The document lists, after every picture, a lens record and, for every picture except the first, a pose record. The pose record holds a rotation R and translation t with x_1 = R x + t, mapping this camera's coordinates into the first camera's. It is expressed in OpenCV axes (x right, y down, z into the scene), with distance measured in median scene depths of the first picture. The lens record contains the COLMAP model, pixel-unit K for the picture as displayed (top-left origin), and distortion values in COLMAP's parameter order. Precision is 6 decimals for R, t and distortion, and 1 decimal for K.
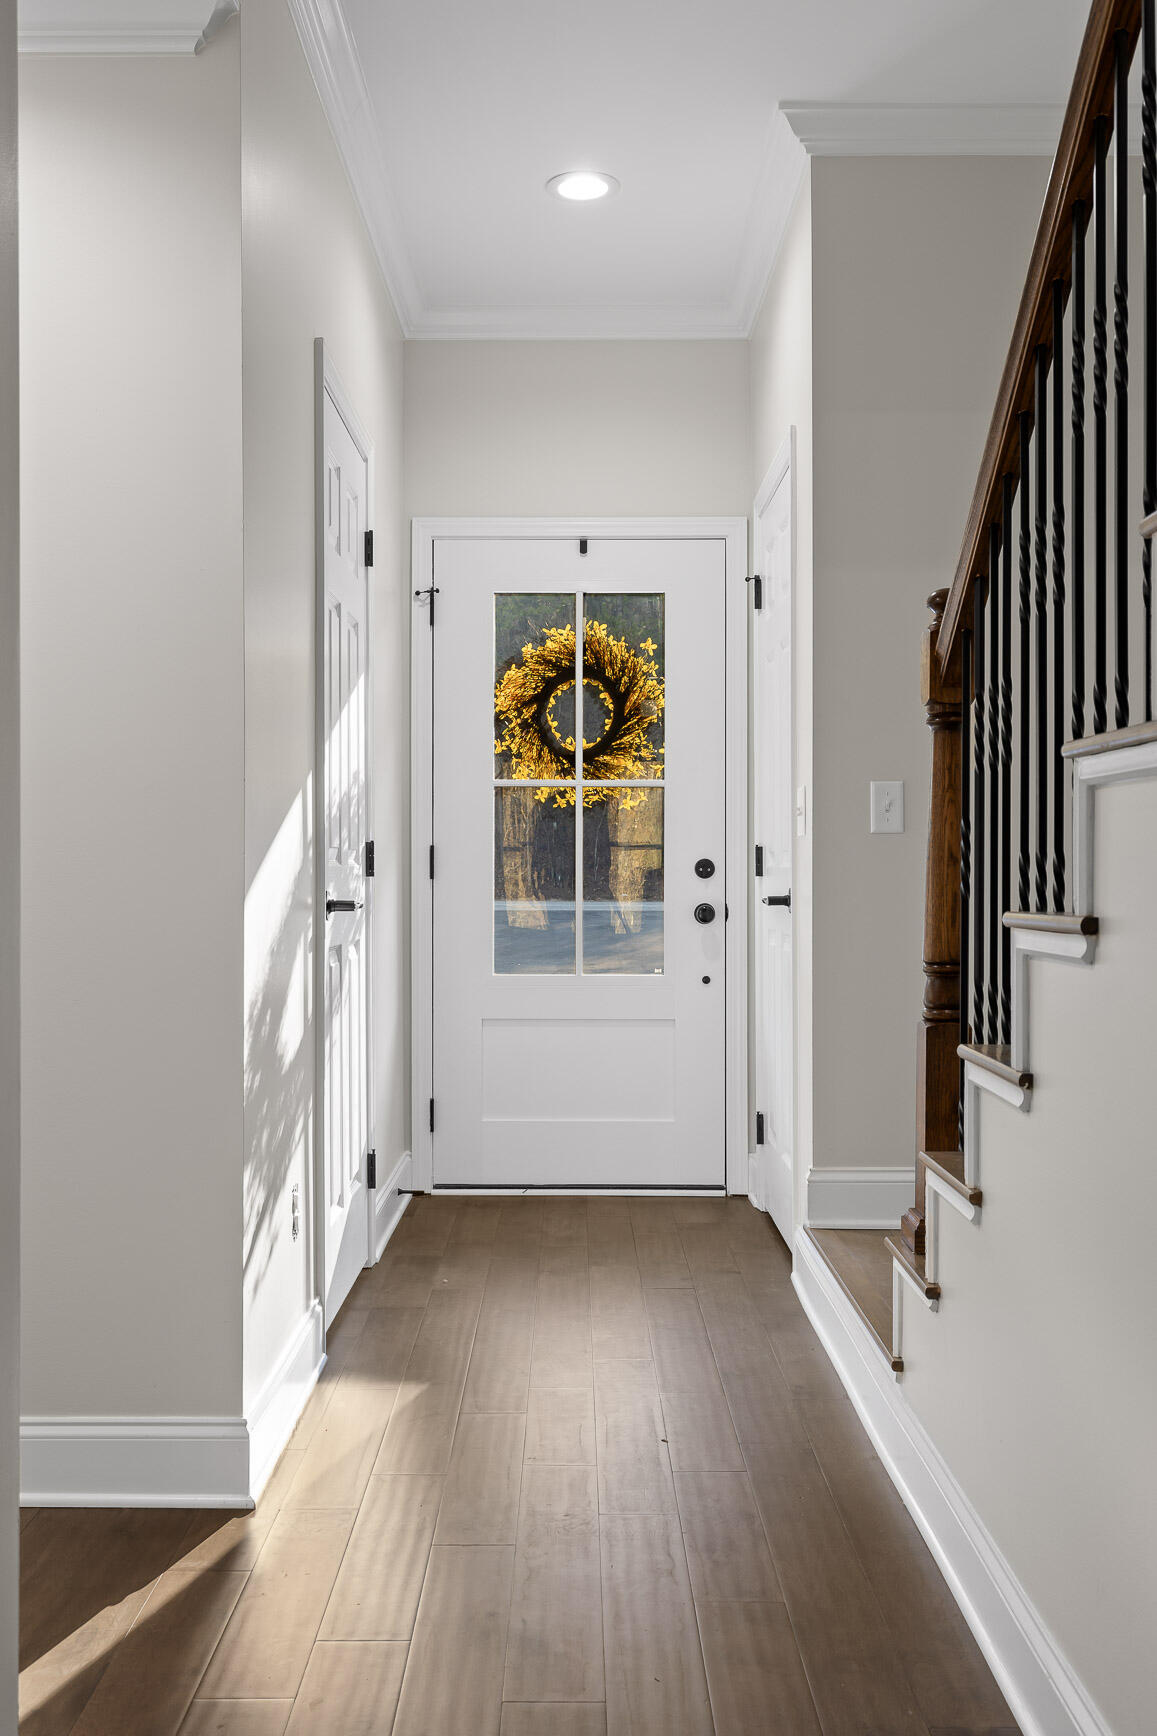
lens RADIAL K [[1620.7, 0, 578.8], [0, 1620.7, 871.6], [0, 0, 1]] dist [-0.009127, 0.000000]
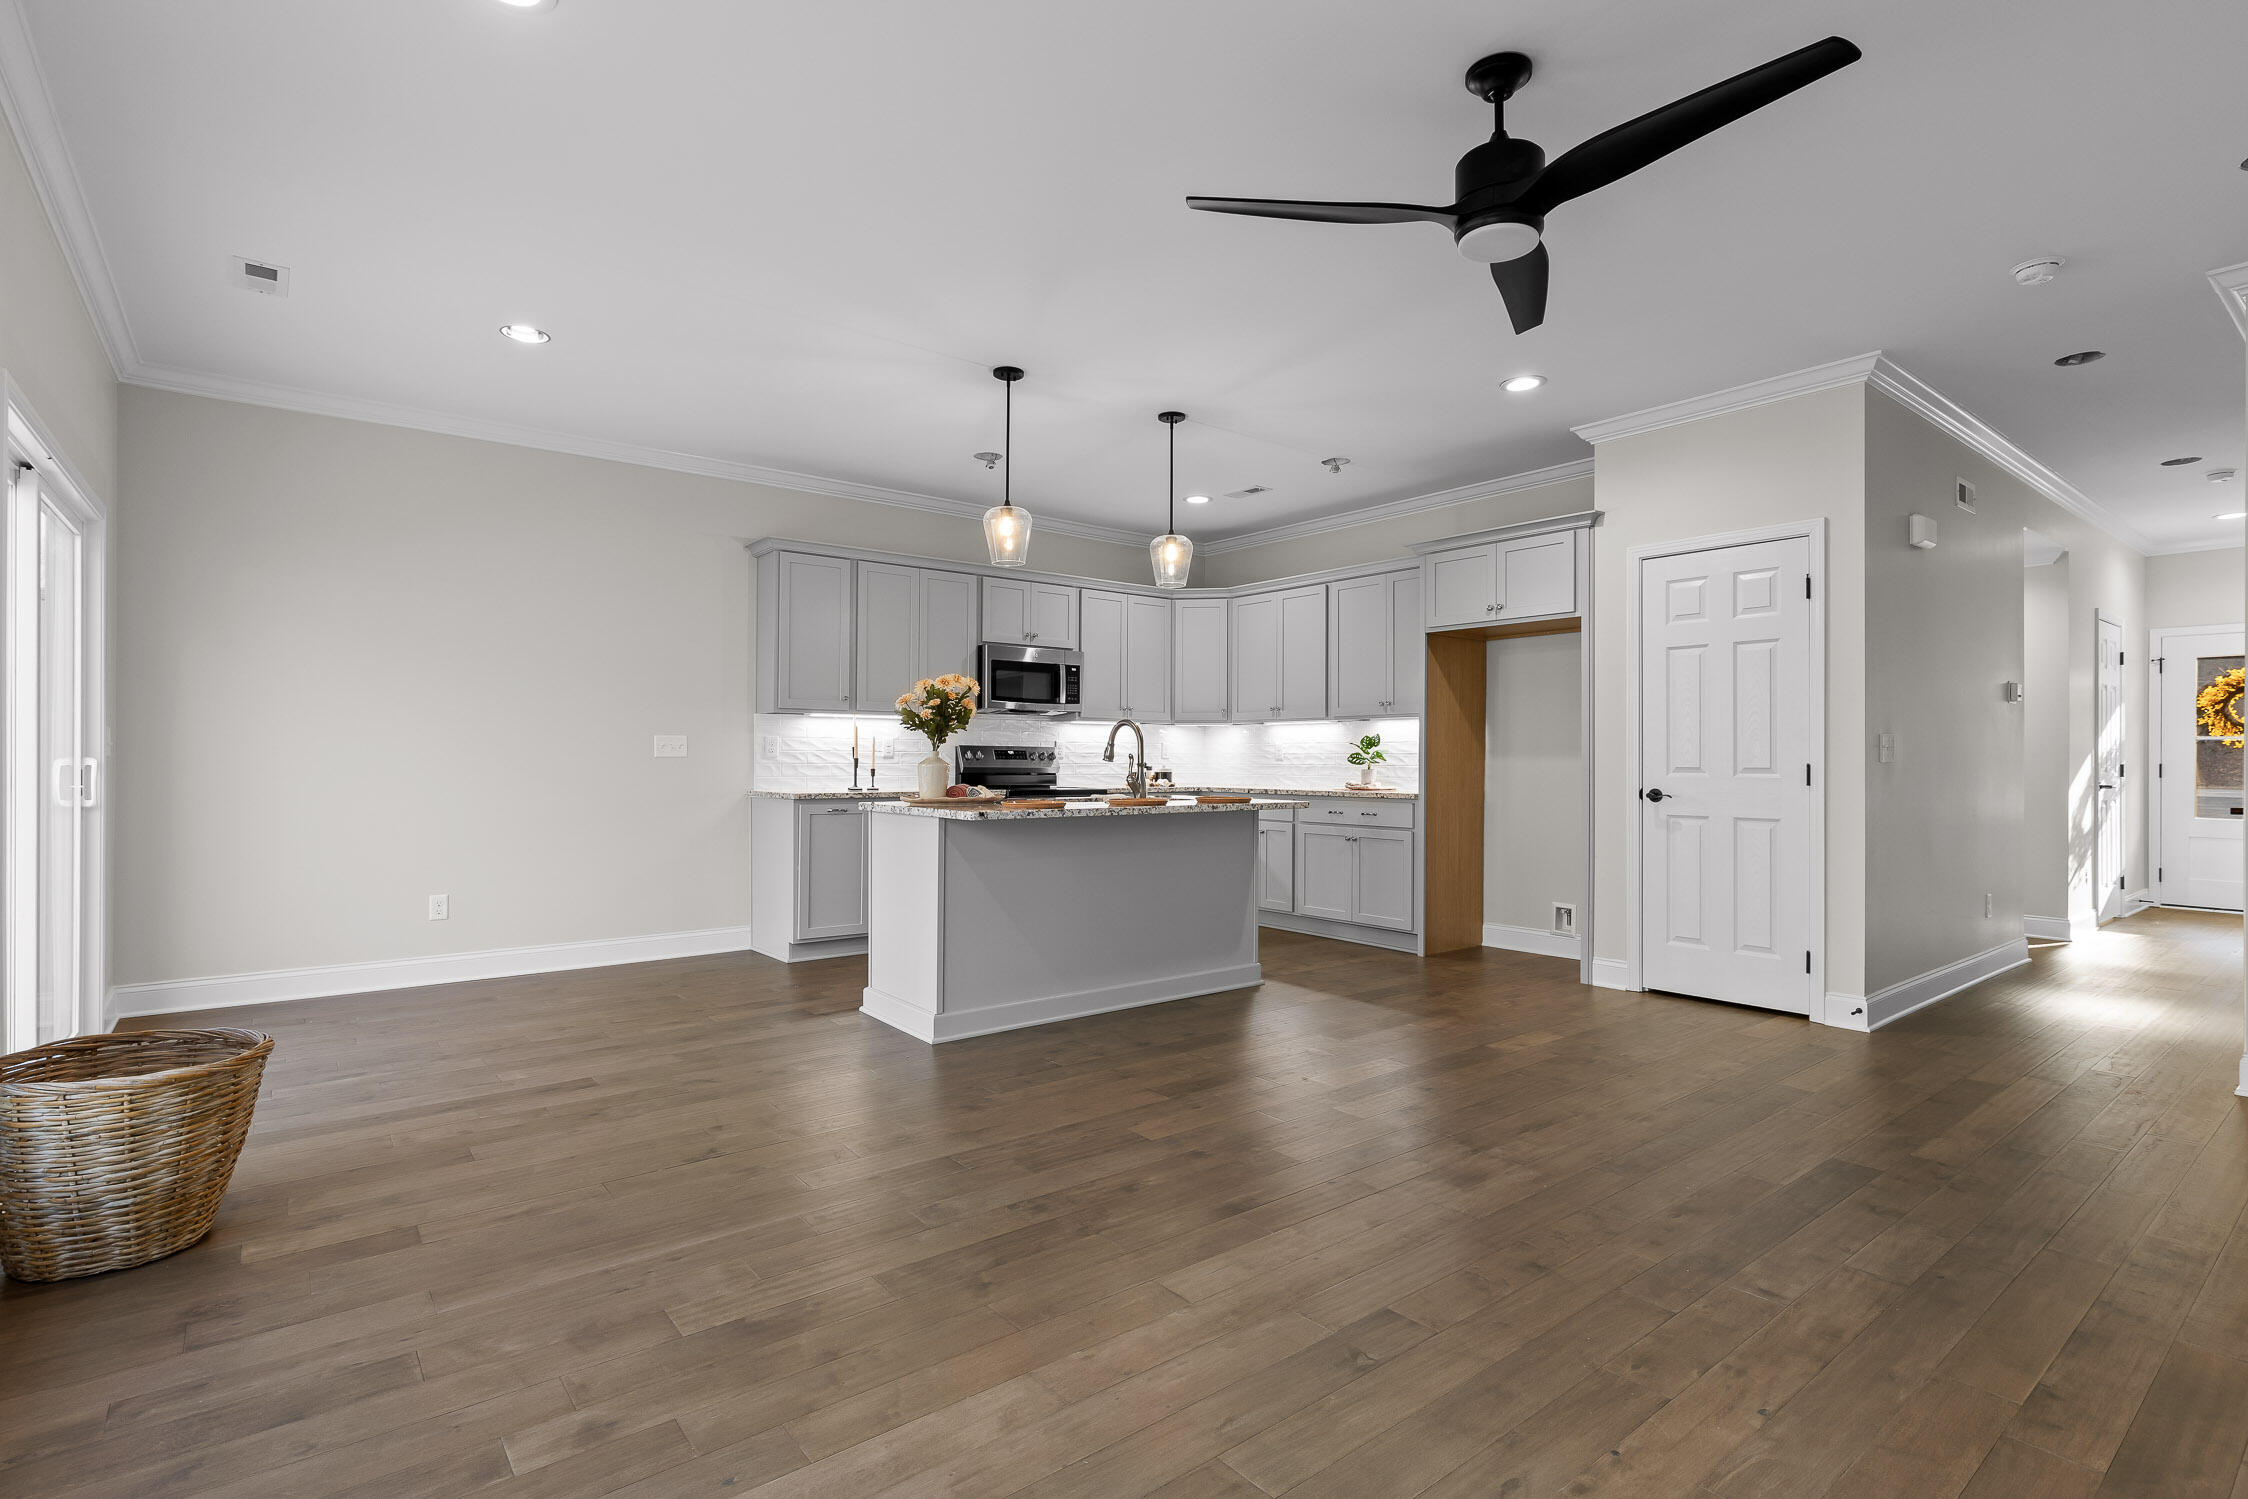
lens RADIAL K [[1080.9, 0, 1119.2], [0, 1080.9, 750.6], [0, 0, 1]] dist [0.003897, -0.000344]
pose [[0.623484, 0.000488, -0.781836, 0.239737], [-0.003760, 0.999990, -0.002375, -0.029993], [0.781827, 0.004420, 0.623480, -1.428586]]
